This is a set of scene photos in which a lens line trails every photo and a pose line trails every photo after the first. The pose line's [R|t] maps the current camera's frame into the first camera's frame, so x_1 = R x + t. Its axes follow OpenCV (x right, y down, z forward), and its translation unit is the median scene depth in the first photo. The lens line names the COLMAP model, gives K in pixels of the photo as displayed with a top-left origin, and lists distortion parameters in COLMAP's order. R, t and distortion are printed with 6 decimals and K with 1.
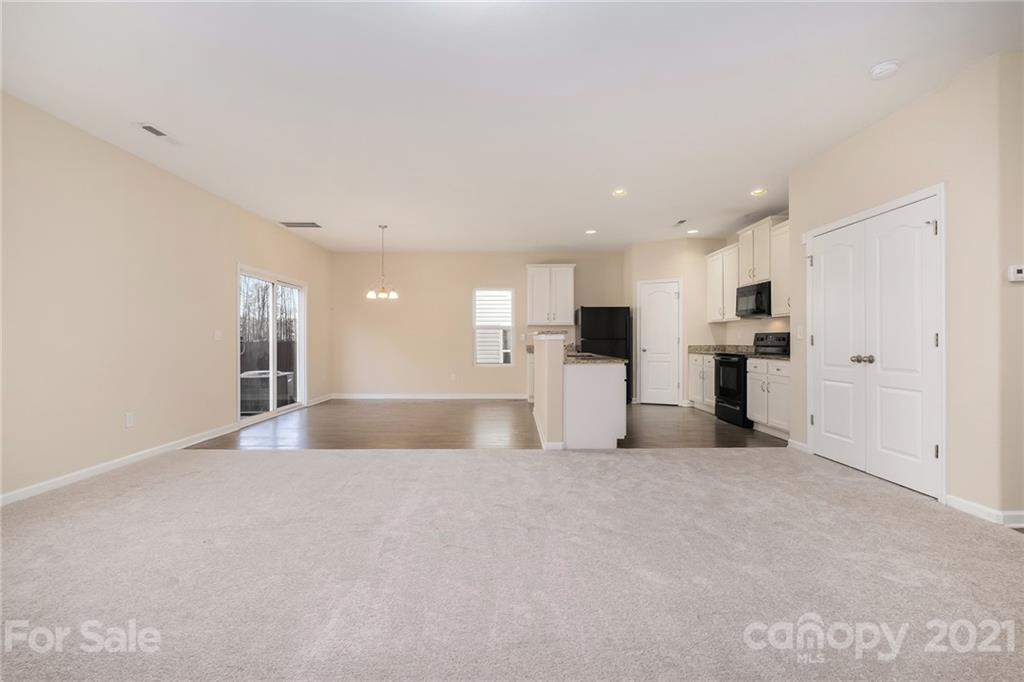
lens RADIAL K [[439.9, 0, 492.8], [0, 439.9, 335.5], [0, 0, 1]] dist [0.008892, -0.000389]
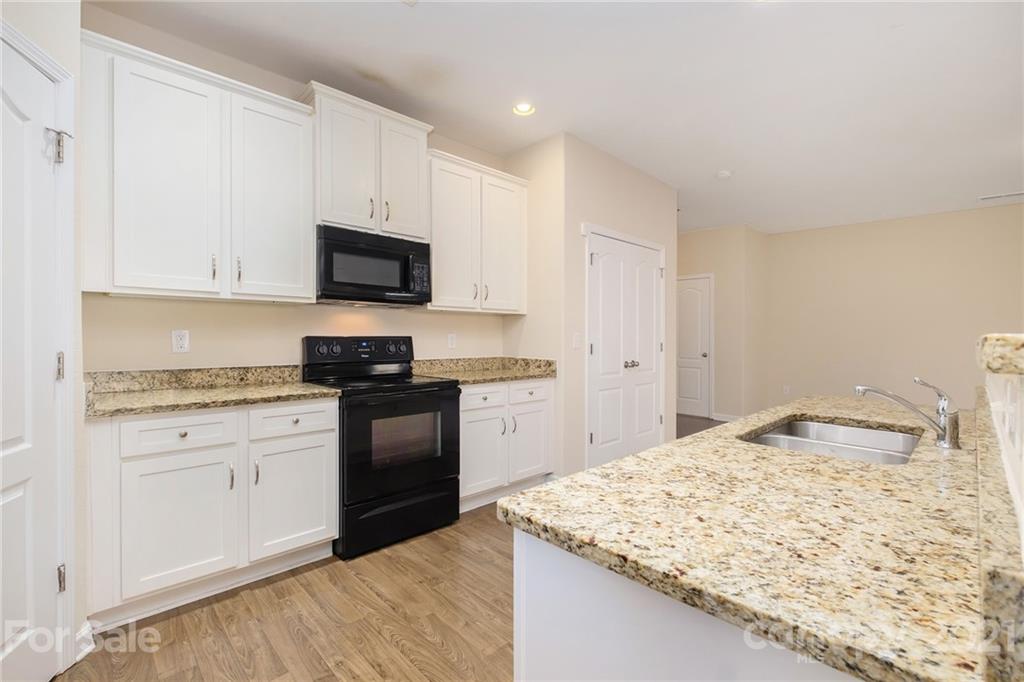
lens RADIAL K [[439.9, 0, 490.9], [0, 439.9, 336.0], [0, 0, 1]] dist [0.008892, -0.000389]
pose [[-0.682264, -0.002946, 0.731100, 0.153672], [-0.011955, 0.999903, -0.007127, -0.004909], [-0.731008, -0.013602, -0.682233, 1.237690]]
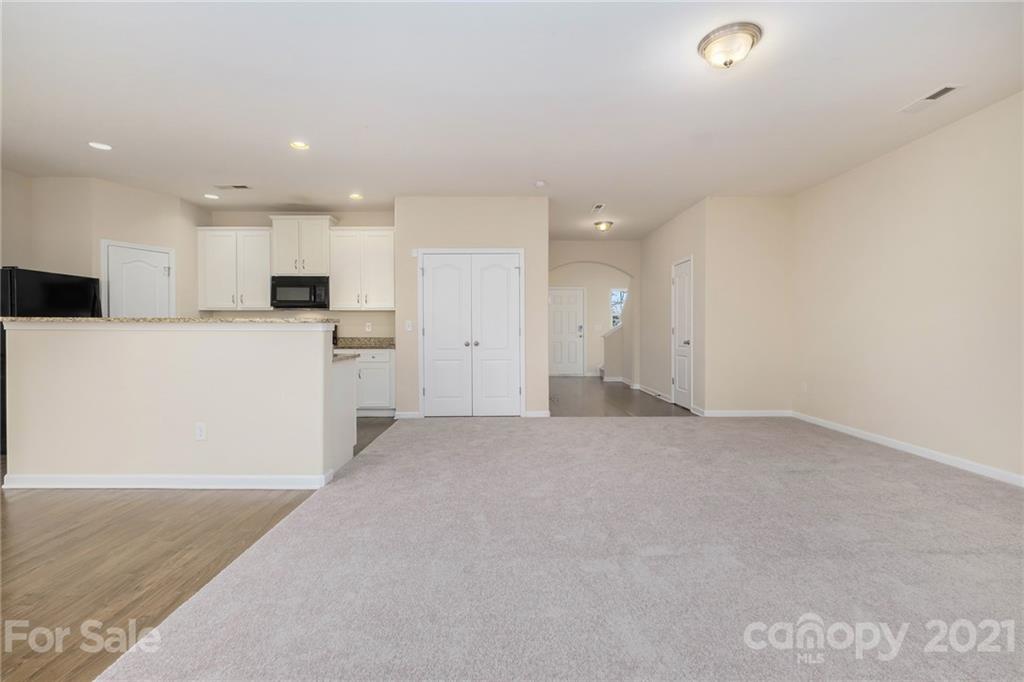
lens RADIAL K [[439.9, 0, 509.7], [0, 439.9, 337.0], [0, 0, 1]] dist [0.008892, -0.000389]
pose [[-0.008808, -0.006666, 0.999939, -0.430725], [-0.013097, 0.999893, 0.006550, 0.010253], [-0.999875, -0.013039, -0.008894, 0.533816]]
